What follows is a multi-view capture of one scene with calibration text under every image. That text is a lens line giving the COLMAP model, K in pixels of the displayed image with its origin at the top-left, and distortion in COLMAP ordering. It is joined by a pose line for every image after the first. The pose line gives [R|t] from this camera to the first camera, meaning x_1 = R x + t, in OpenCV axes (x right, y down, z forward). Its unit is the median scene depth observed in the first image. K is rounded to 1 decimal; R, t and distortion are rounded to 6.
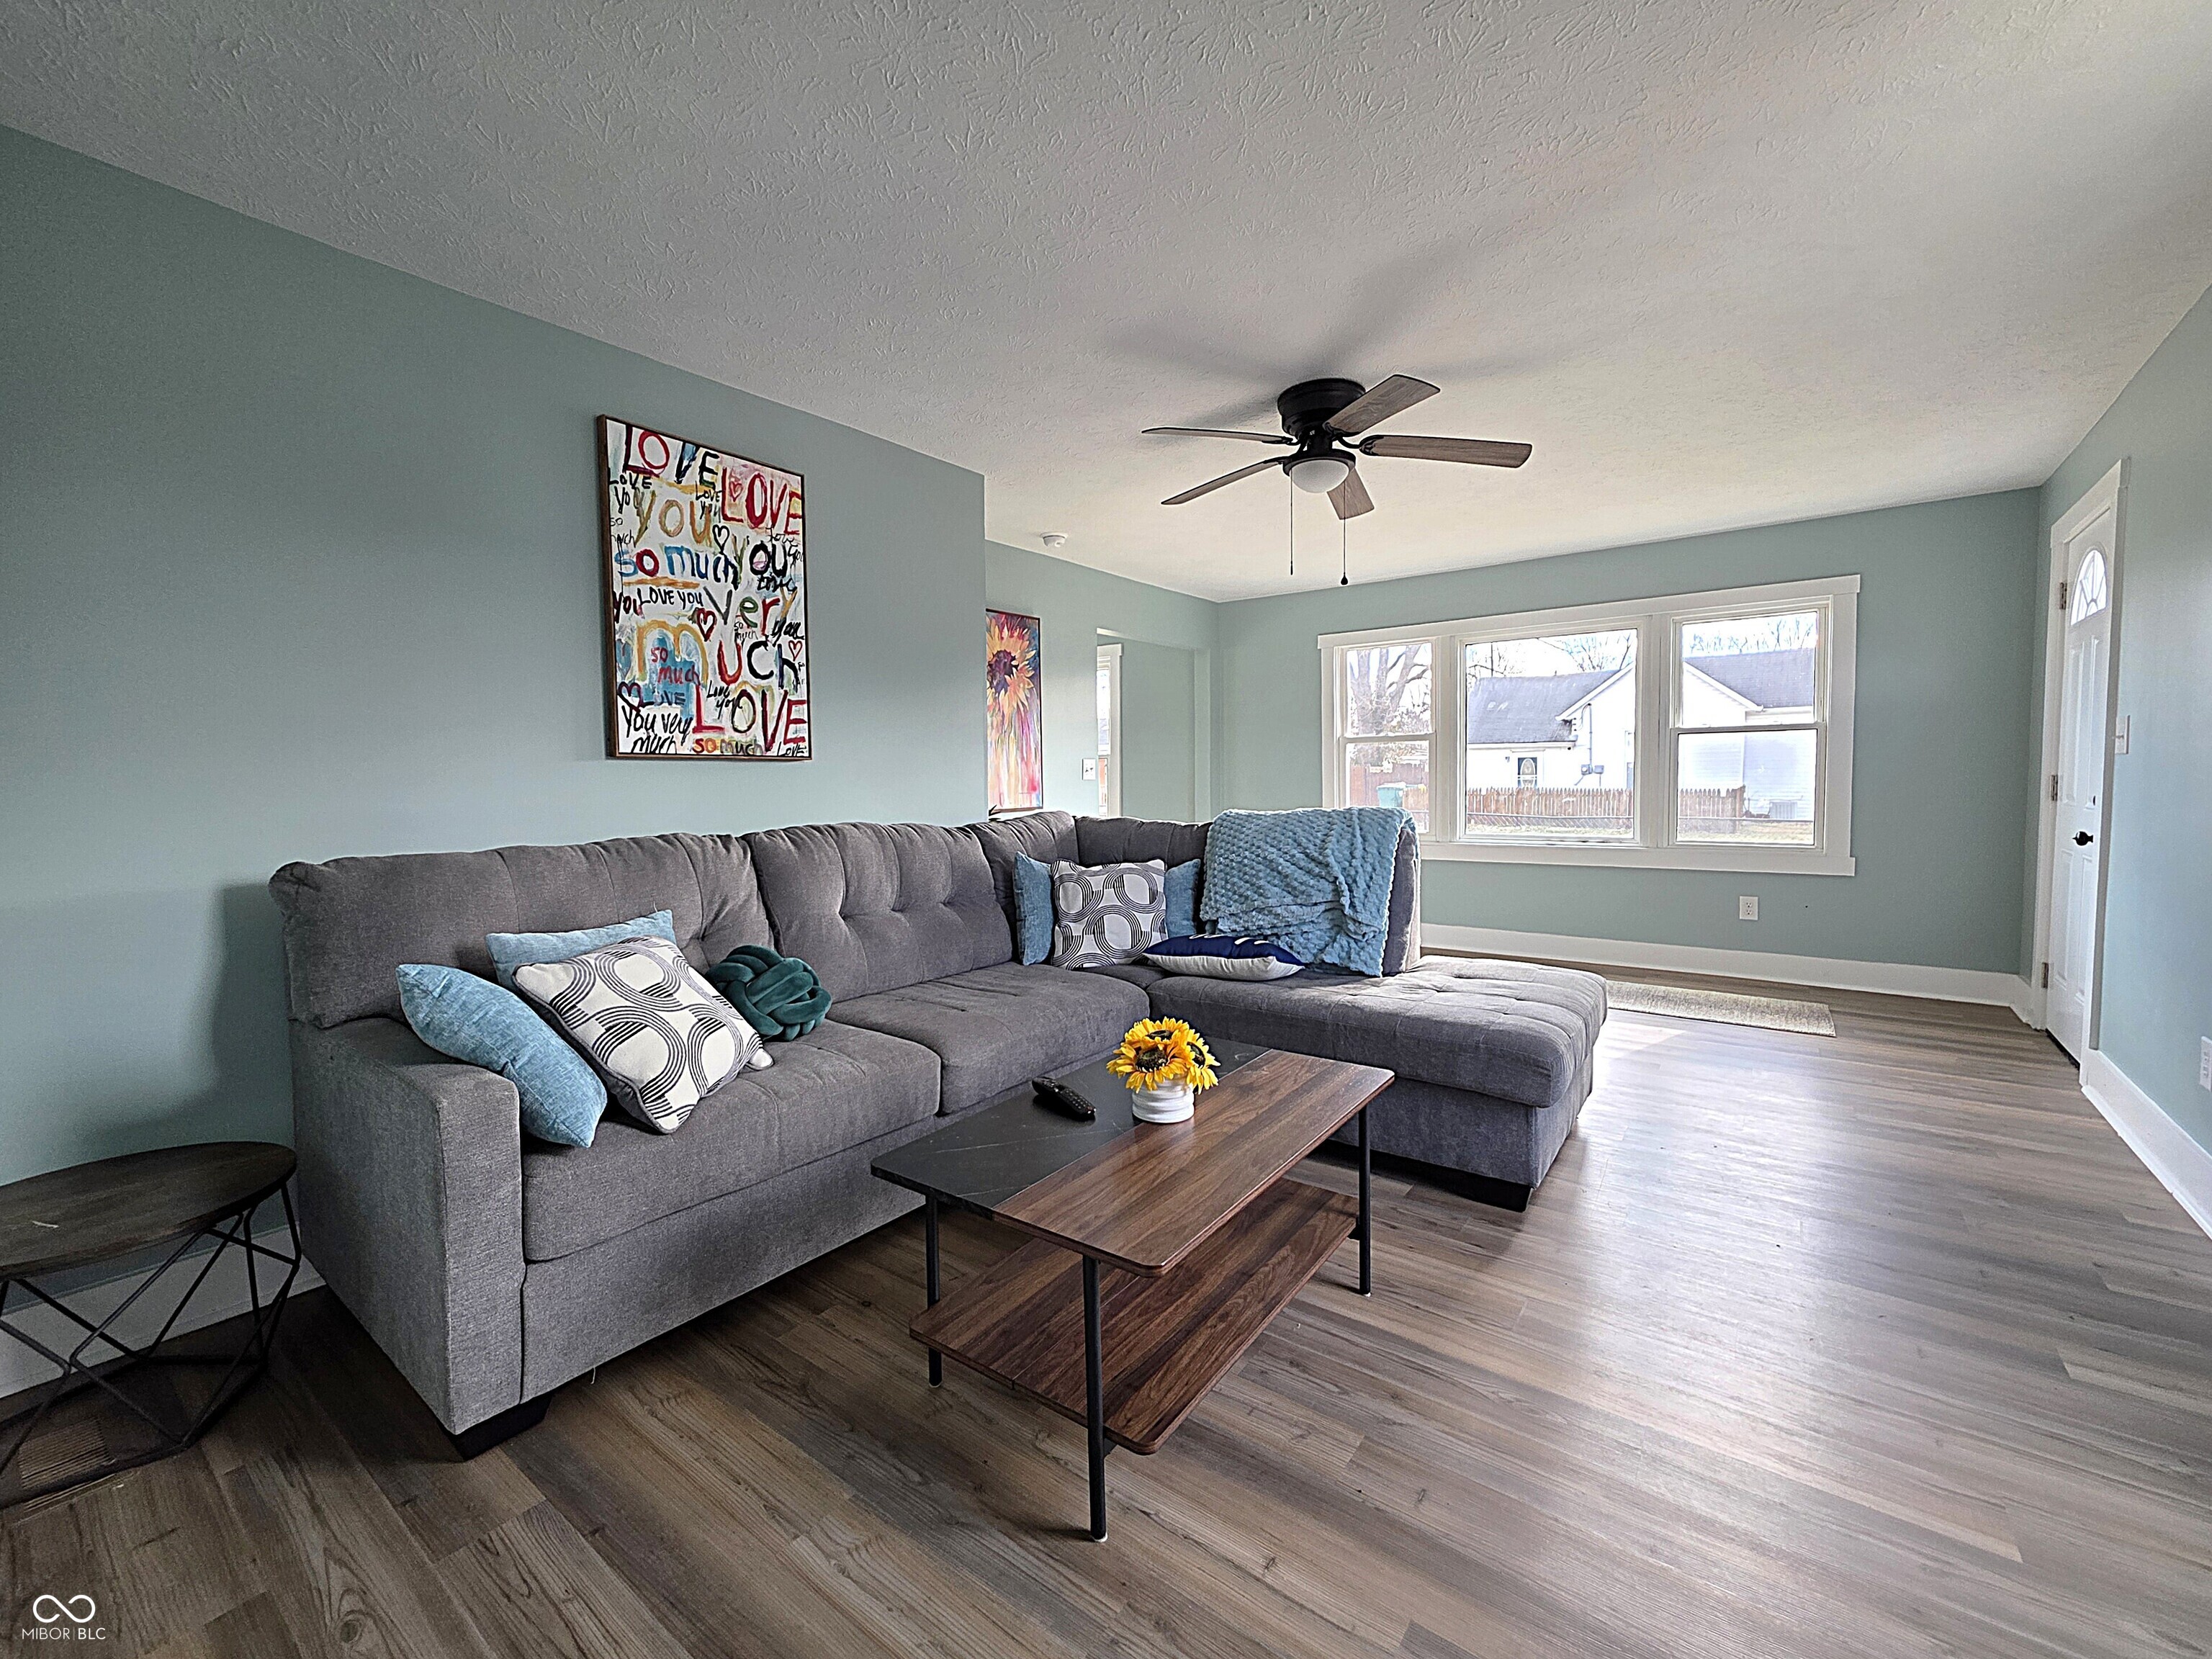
lens RADIAL K [[896.8, 0, 1095.5], [0, 896.8, 825.2], [0, 0, 1]] dist [0.004317, 0.000167]
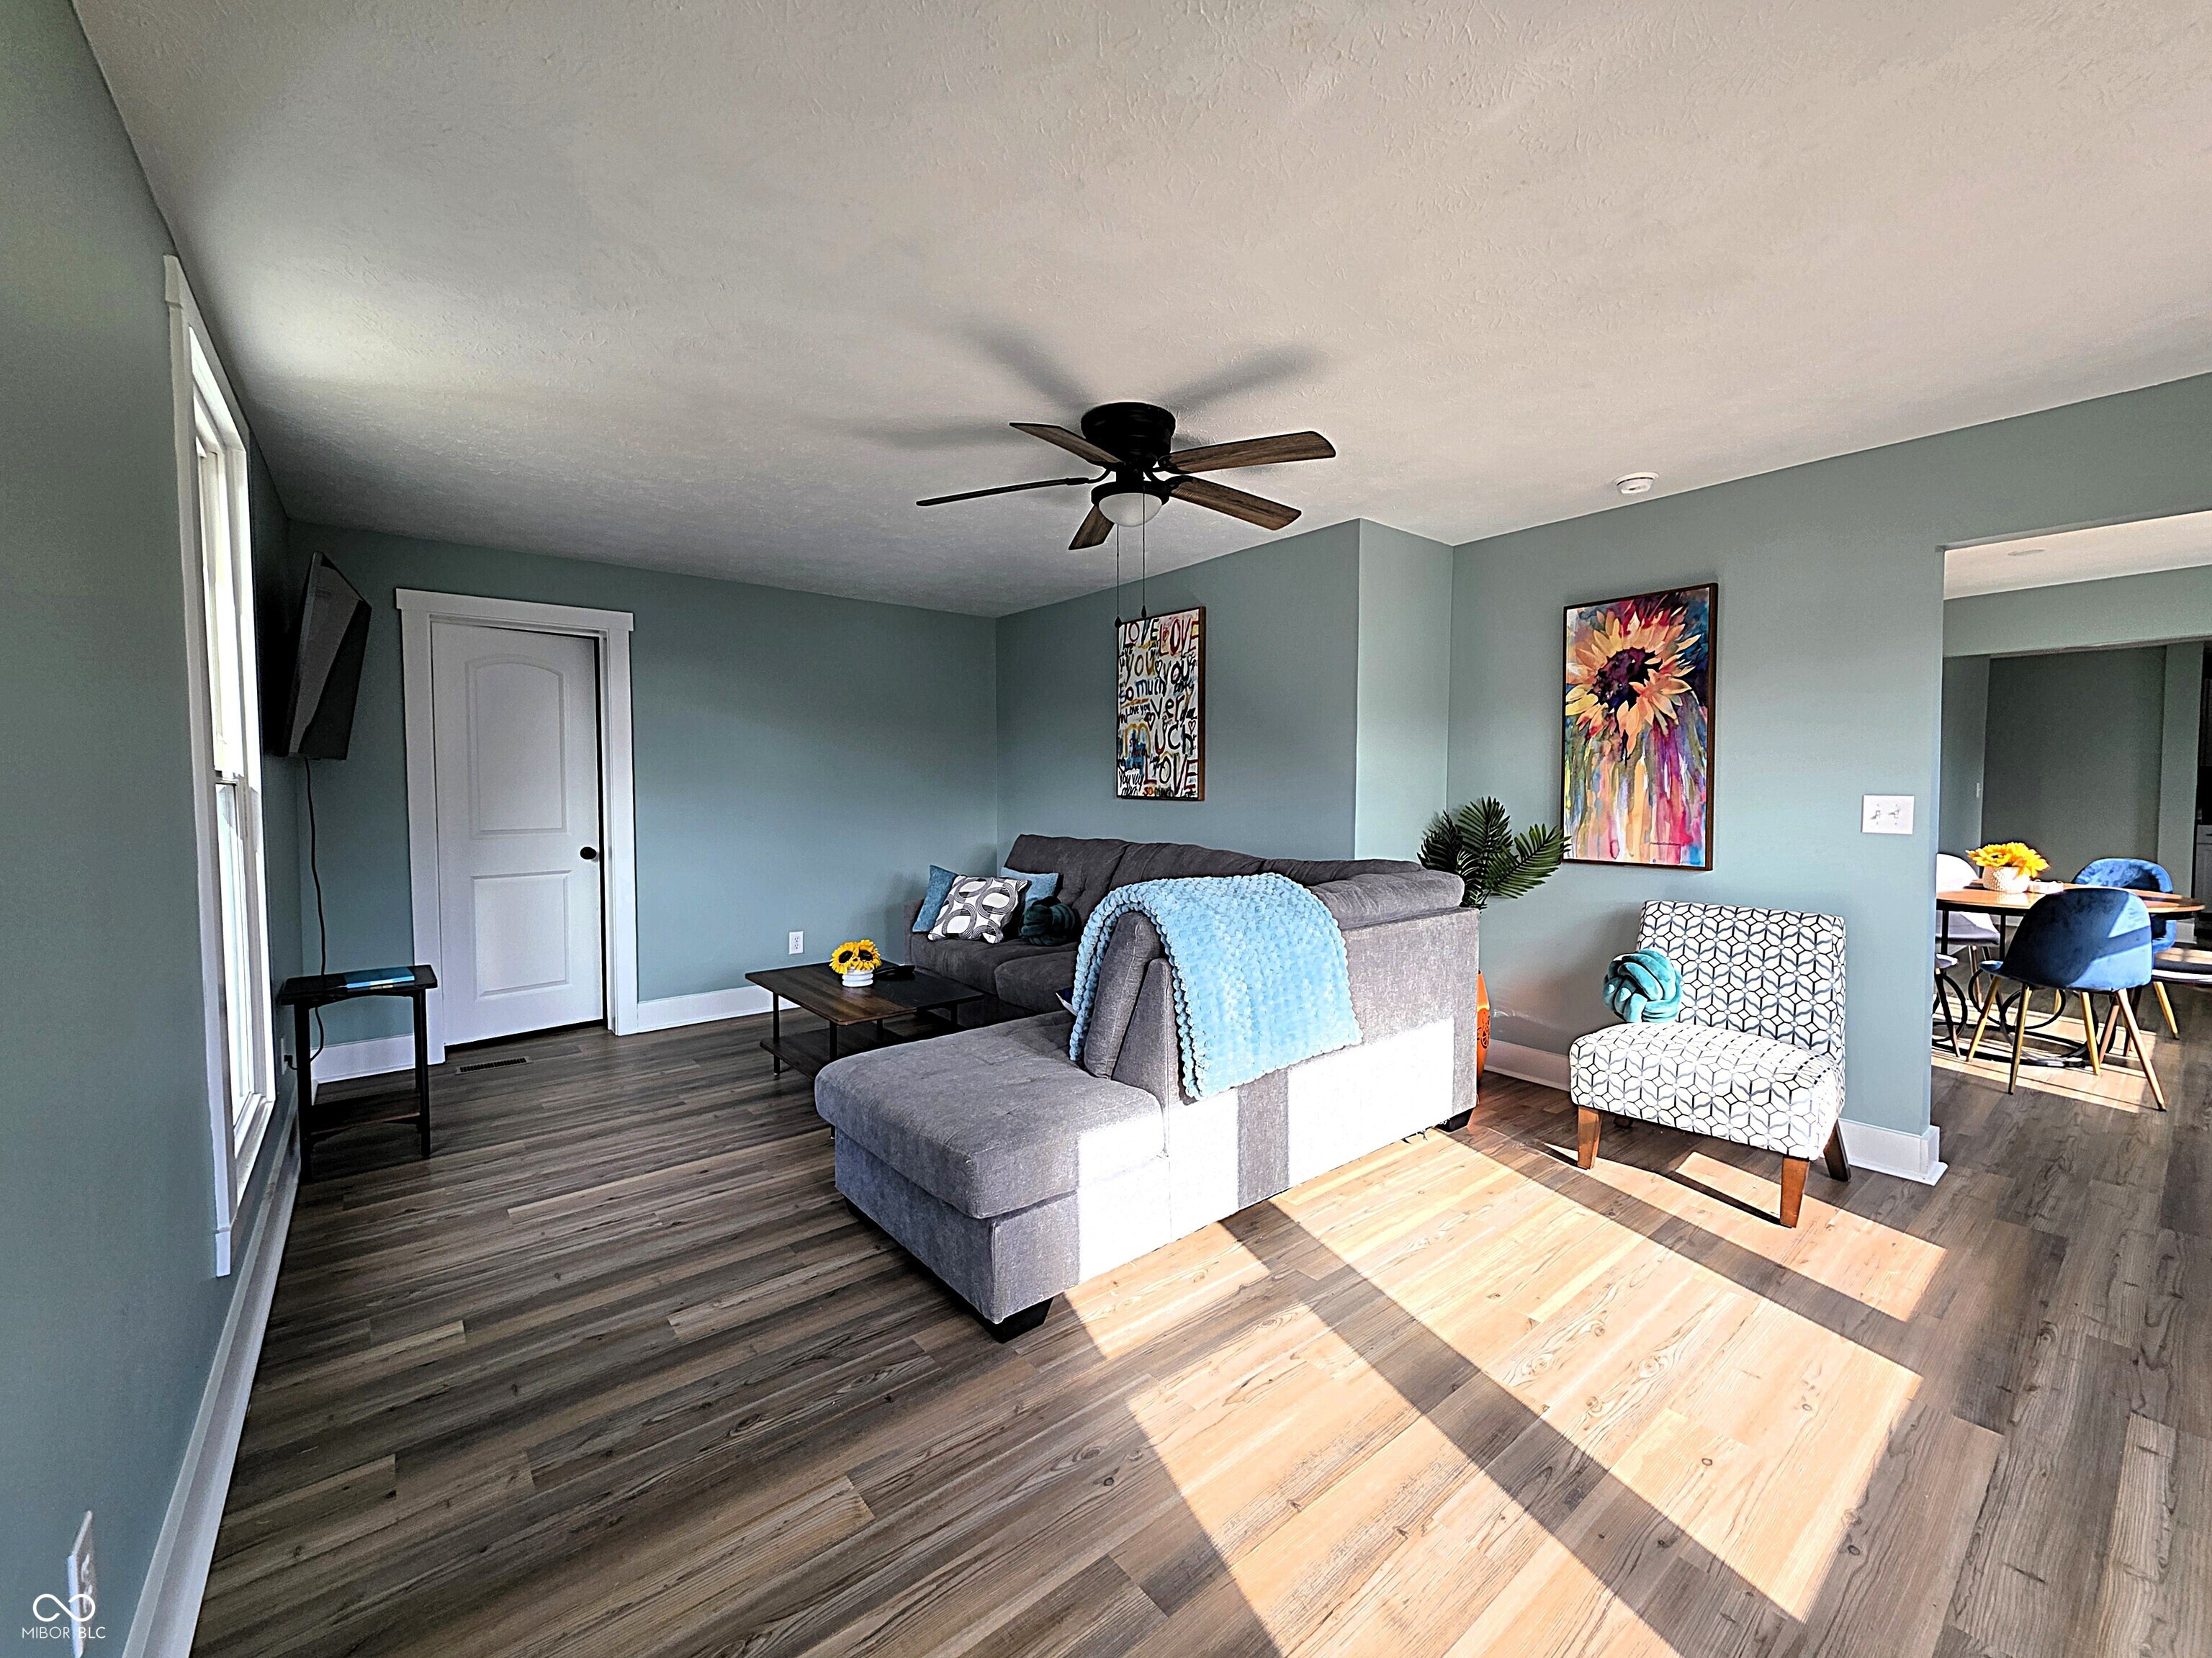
lens RADIAL K [[896.7, 0, 1096.2], [0, 896.7, 822.9], [0, 0, 1]] dist [0.004317, 0.000167]
pose [[-0.230712, 0.059265, -0.971216, 1.225274], [-0.044466, 0.996458, 0.071368, -0.142082], [0.972006, 0.059651, -0.227259, 1.255932]]
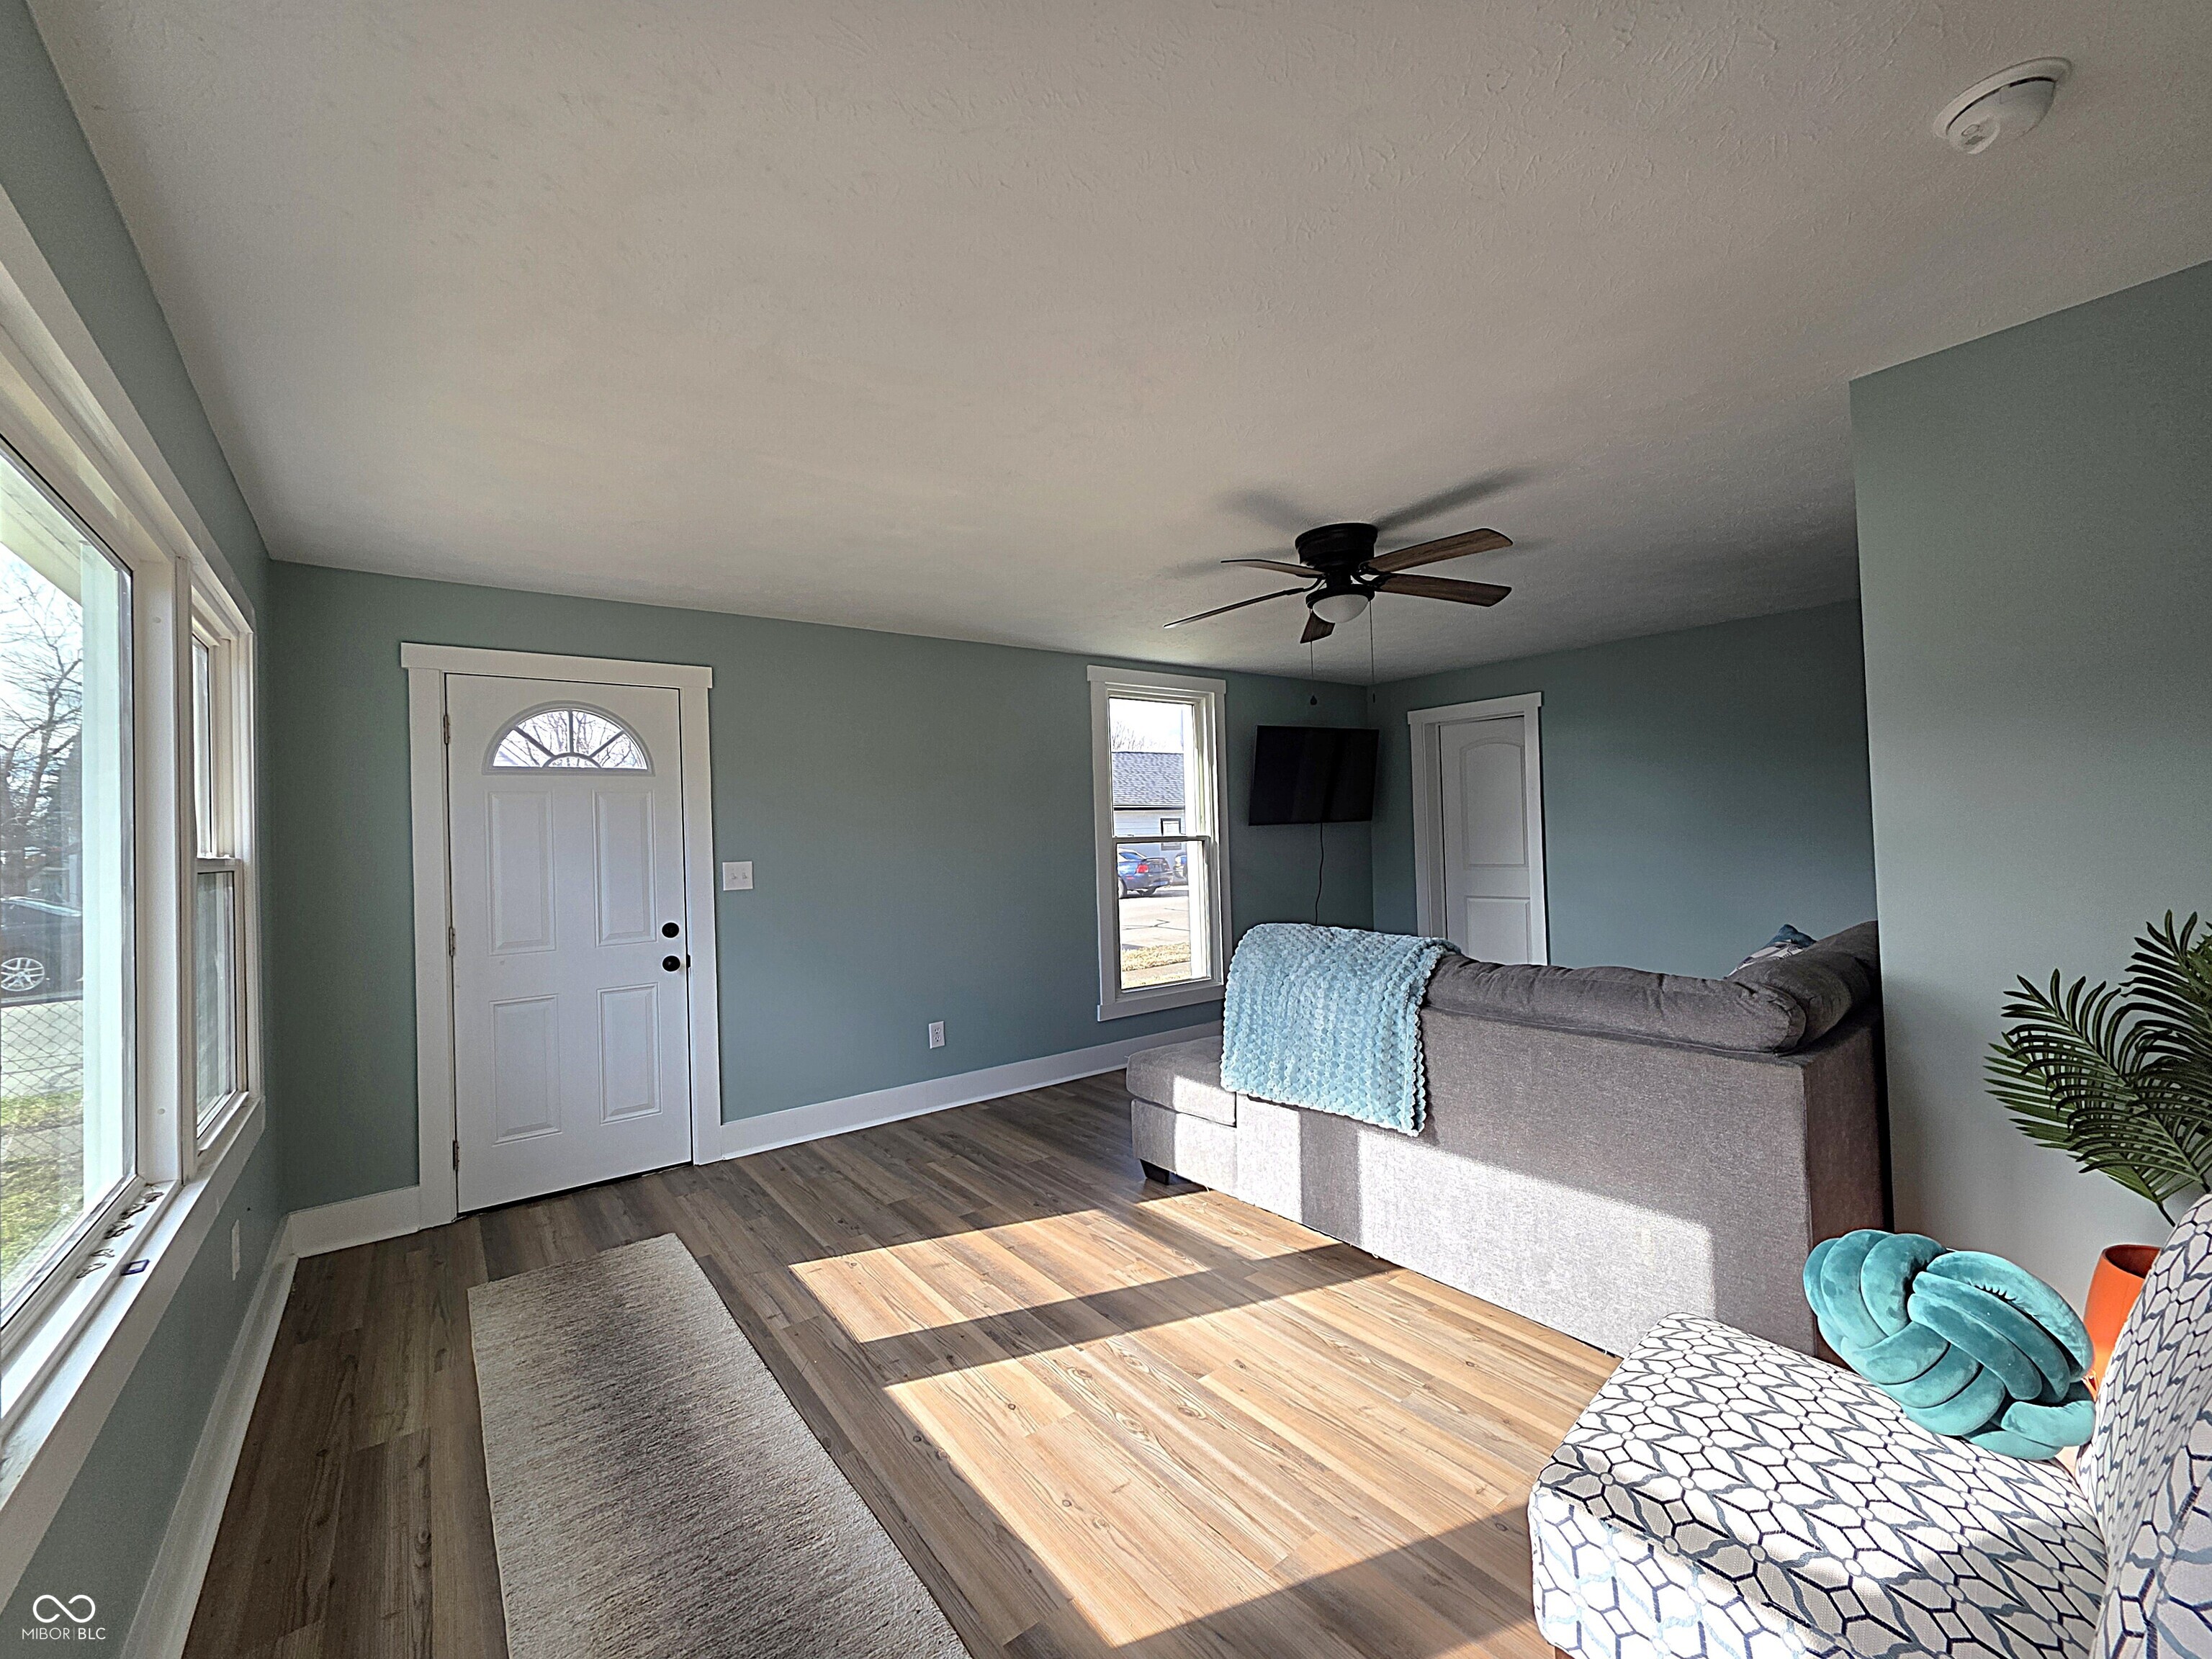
lens RADIAL K [[896.8, 0, 1105.7], [0, 896.8, 825.6], [0, 0, 1]] dist [0.004317, 0.000167]
pose [[-0.965307, 0.049946, 0.256296, 0.285463], [0.059608, 0.997769, 0.030064, -0.187678], [-0.254222, 0.044298, -0.966131, 2.214460]]
